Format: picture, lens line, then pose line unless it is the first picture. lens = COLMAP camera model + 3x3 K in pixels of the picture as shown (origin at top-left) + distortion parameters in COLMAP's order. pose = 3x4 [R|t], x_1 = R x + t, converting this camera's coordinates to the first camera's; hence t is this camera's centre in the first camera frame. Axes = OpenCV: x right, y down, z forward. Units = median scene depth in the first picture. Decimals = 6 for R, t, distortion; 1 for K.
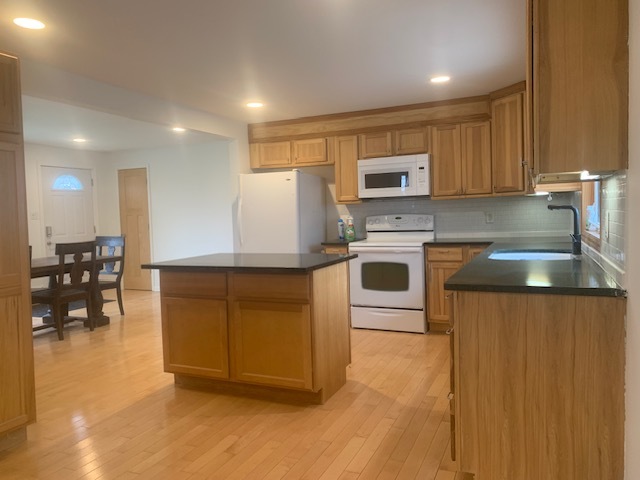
lens RADIAL K [[486.3, 0, 316.4], [0, 486.3, 246.6], [0, 0, 1]] dist [0.036151, -0.067410]
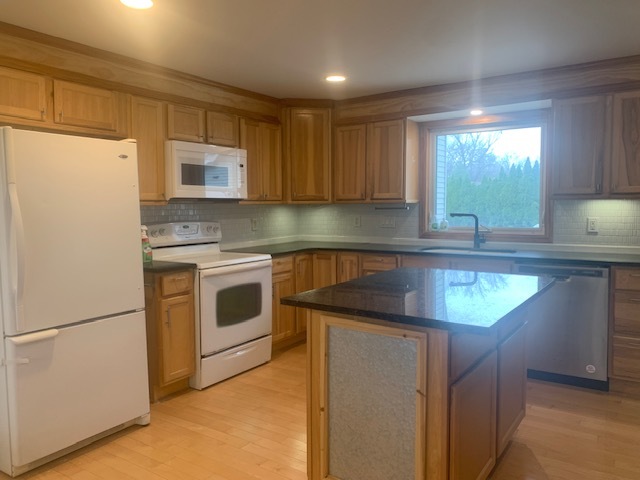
lens RADIAL K [[486.3, 0, 321.3], [0, 486.3, 241.2], [0, 0, 1]] dist [0.036151, -0.067410]
pose [[0.163202, -0.039502, 0.985802, -0.569939], [0.073926, 0.996879, 0.027708, -0.045503], [-0.983819, 0.068354, 0.165613, 0.726377]]
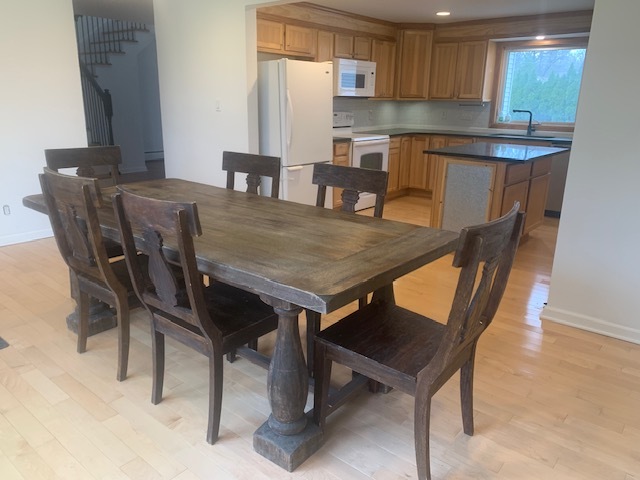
lens RADIAL K [[486.3, 0, 312.4], [0, 486.3, 246.8], [0, 0, 1]] dist [0.036151, -0.067410]
pose [[0.276478, -0.243245, 0.929727, -1.068983], [0.048210, 0.969730, 0.239374, -0.038339], [-0.959810, -0.021359, 0.279836, 0.776809]]
